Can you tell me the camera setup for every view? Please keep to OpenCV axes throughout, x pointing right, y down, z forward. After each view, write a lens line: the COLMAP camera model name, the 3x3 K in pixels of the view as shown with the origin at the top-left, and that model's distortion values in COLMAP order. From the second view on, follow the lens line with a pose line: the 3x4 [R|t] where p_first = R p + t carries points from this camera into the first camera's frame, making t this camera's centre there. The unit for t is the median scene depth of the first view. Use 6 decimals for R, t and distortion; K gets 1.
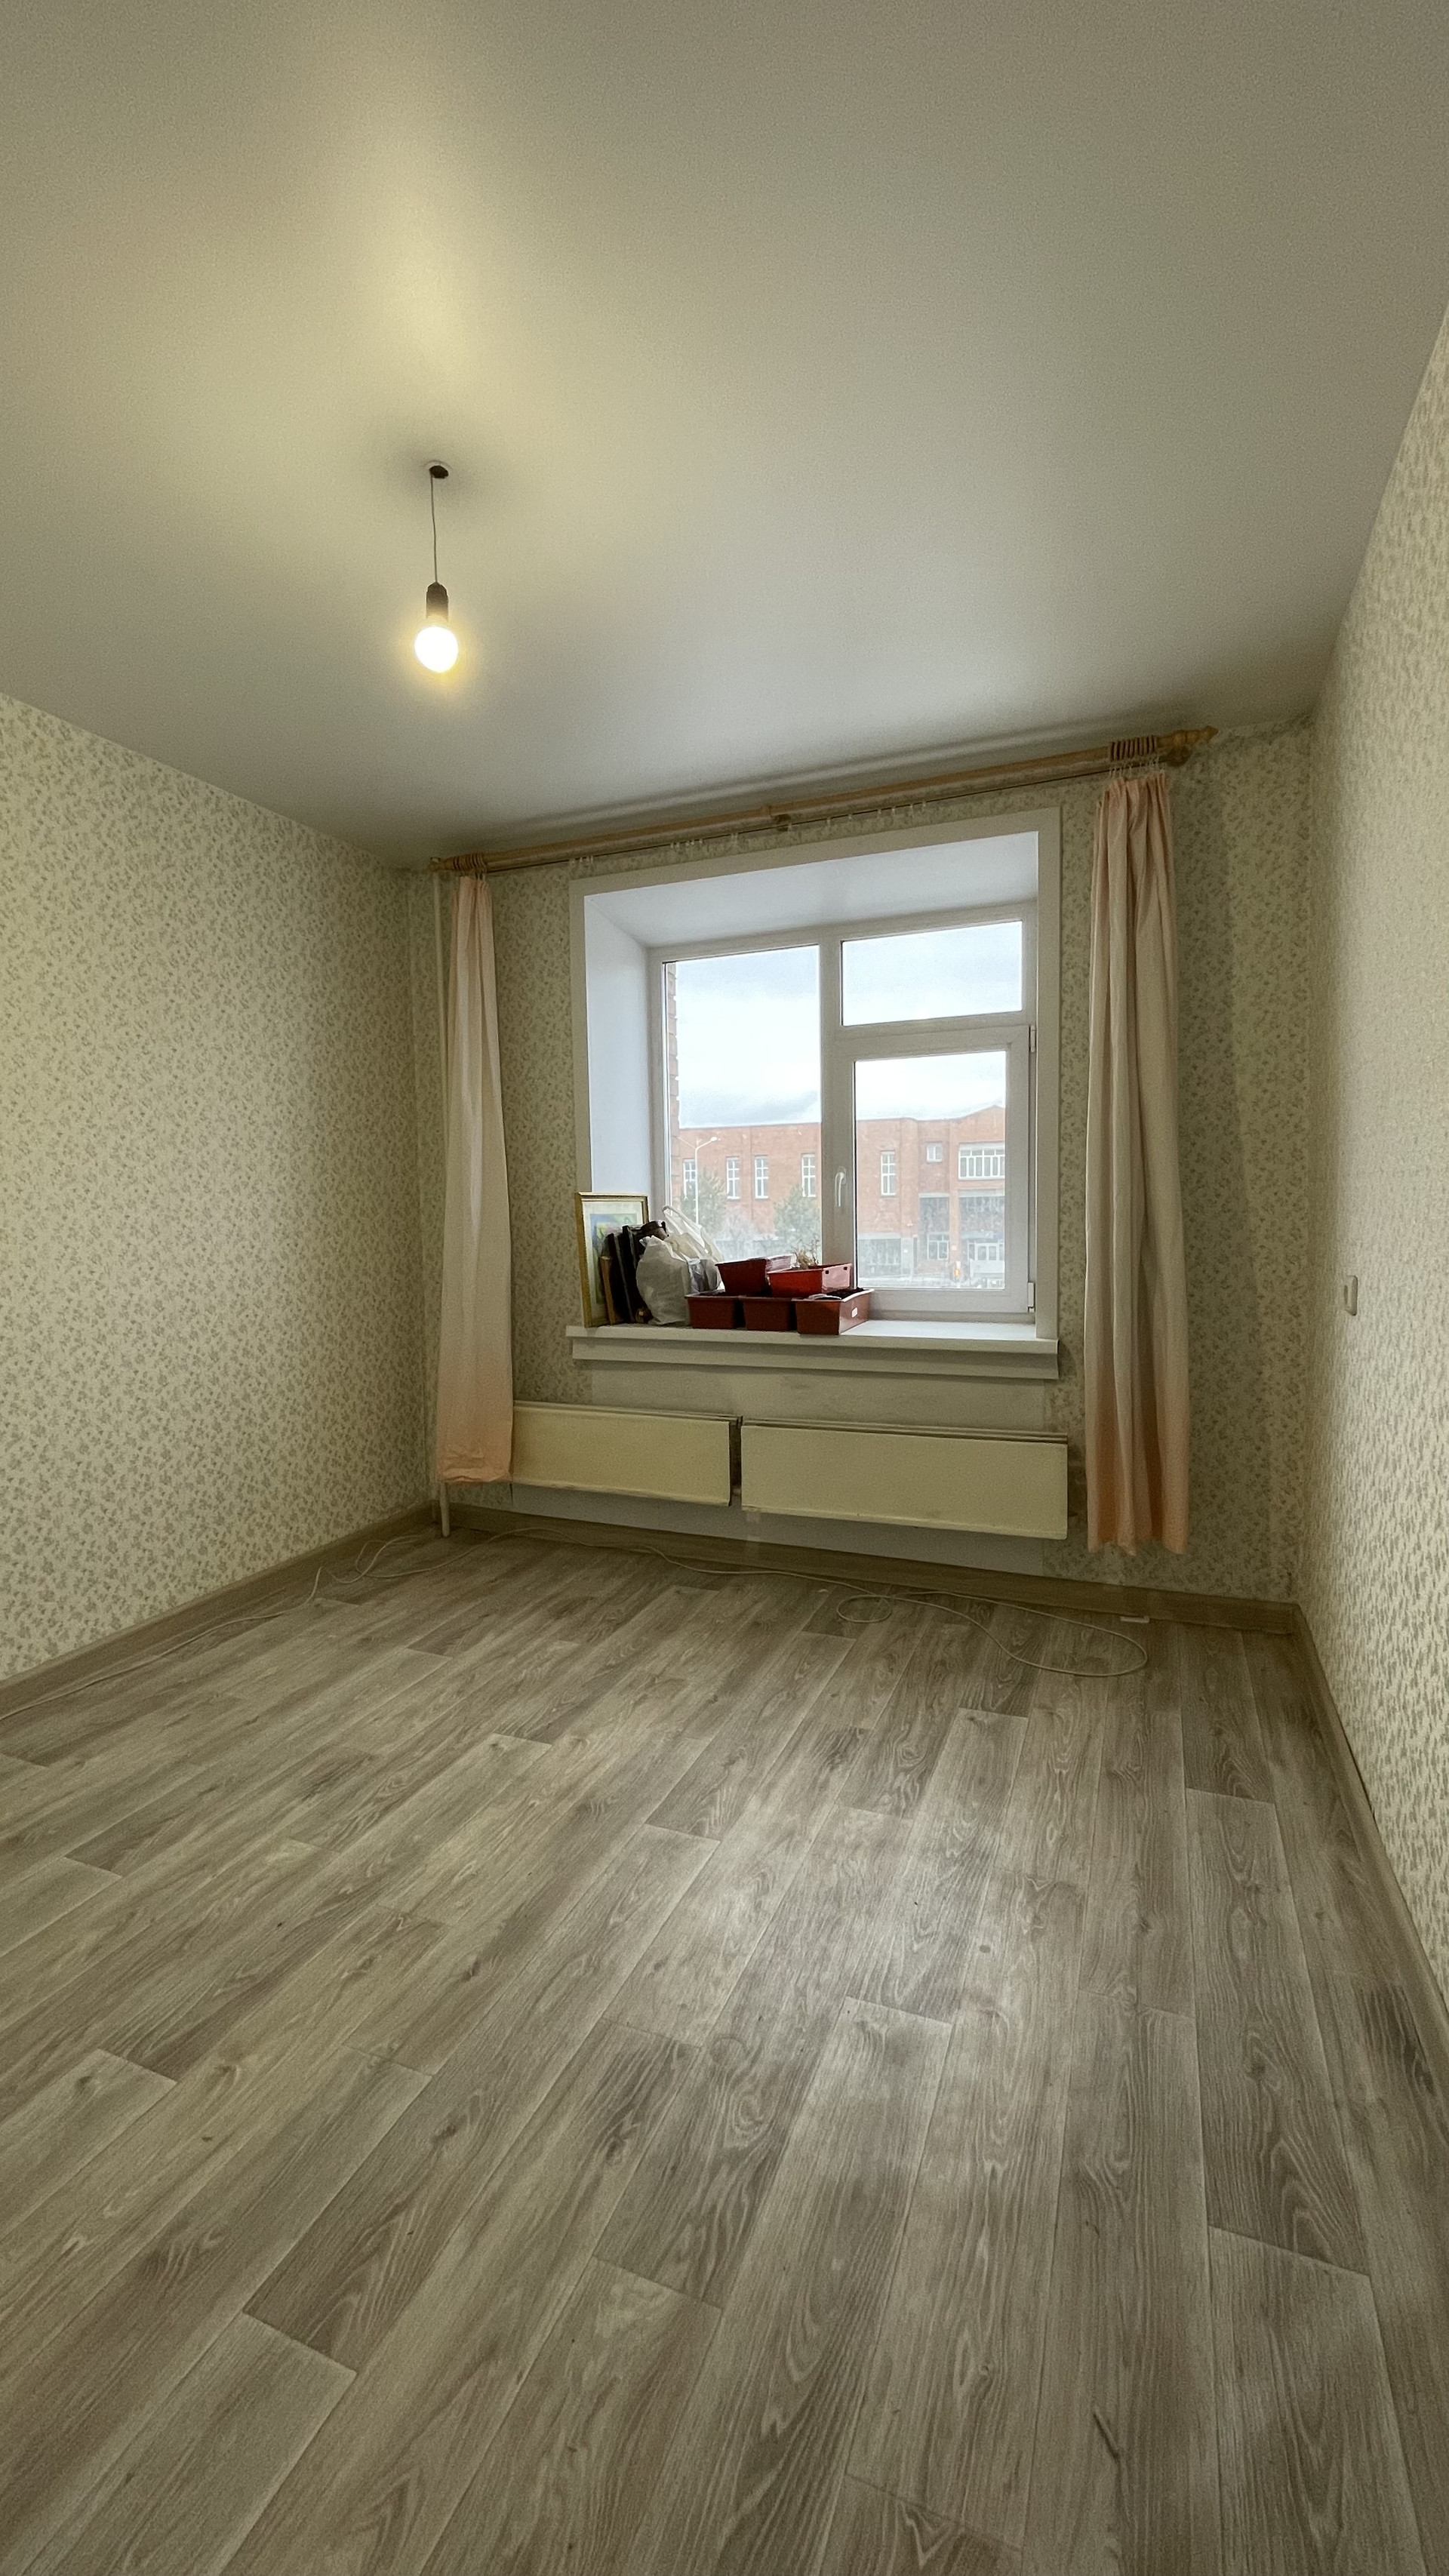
lens RADIAL K [[1047.6, 0, 718.4], [0, 1047.6, 1280.3], [0, 0, 1]] dist [0.001475, -0.000416]
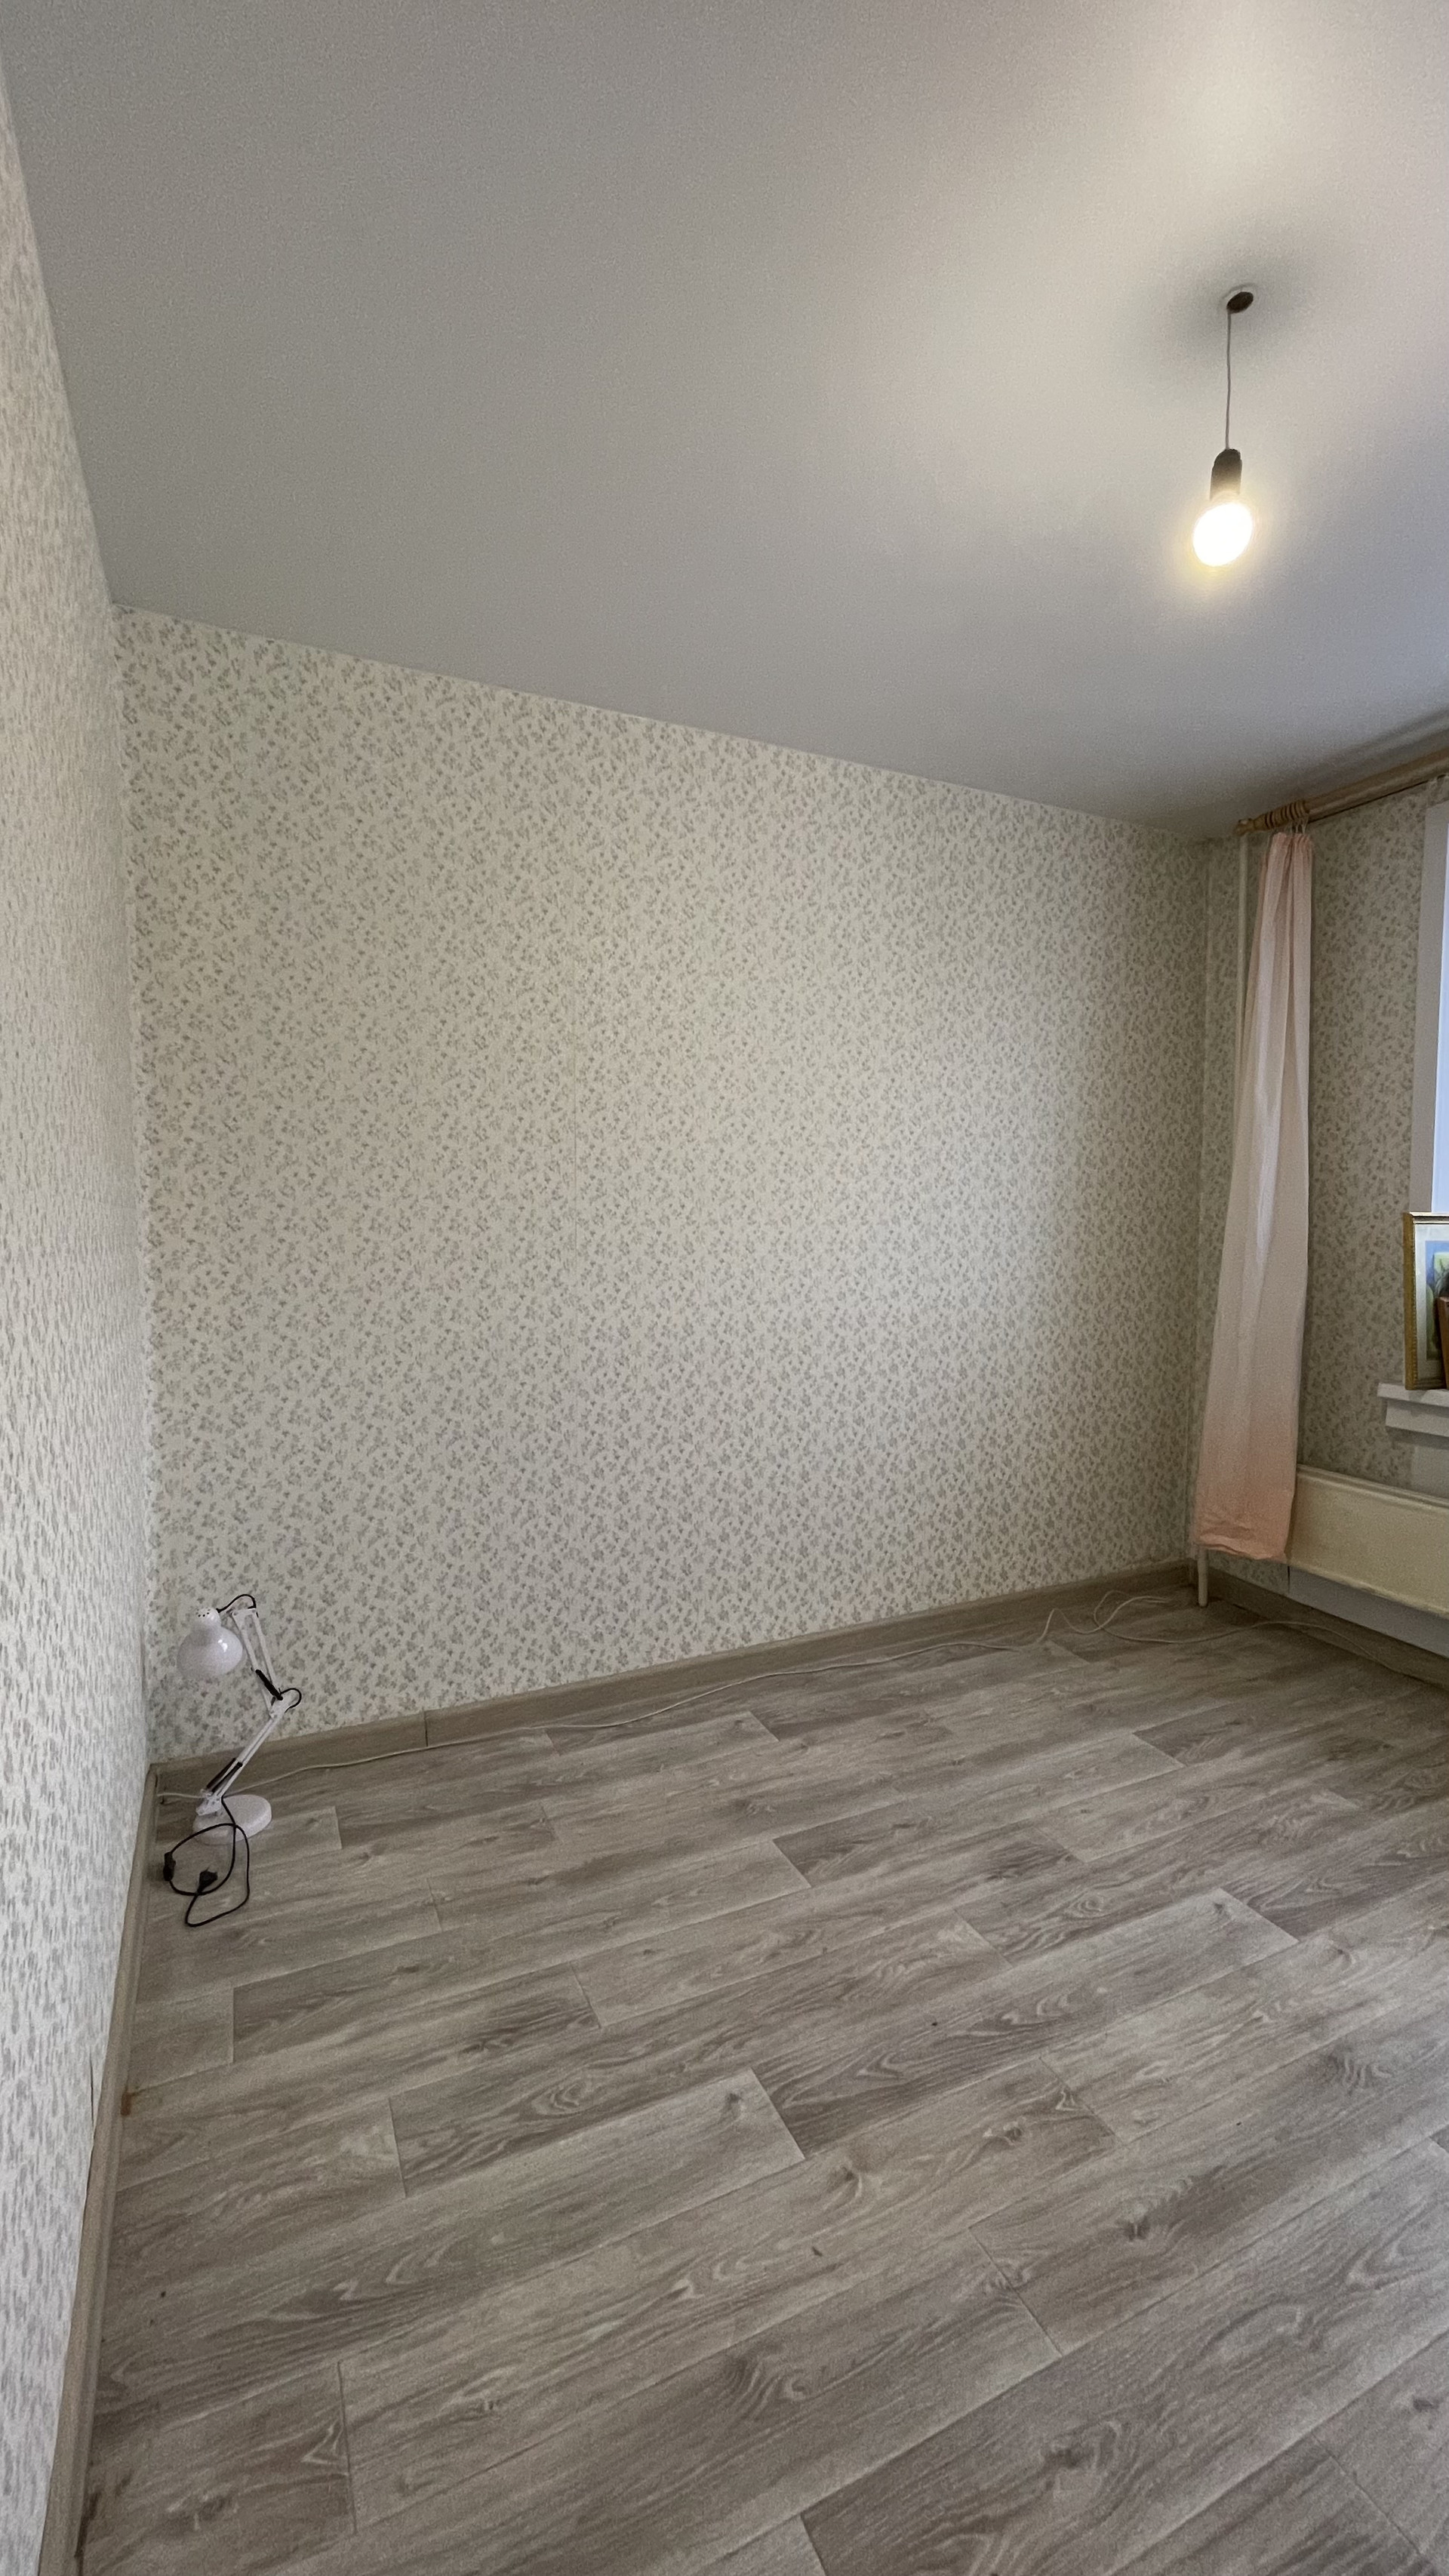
lens RADIAL K [[1047.6, 0, 727.2], [0, 1047.6, 1281.5], [0, 0, 1]] dist [0.001475, -0.000416]
pose [[0.746747, 0.060271, -0.662372, 0.006164], [-0.062652, 0.997832, 0.020162, -0.021745], [0.662151, 0.026443, 0.748904, 0.113757]]
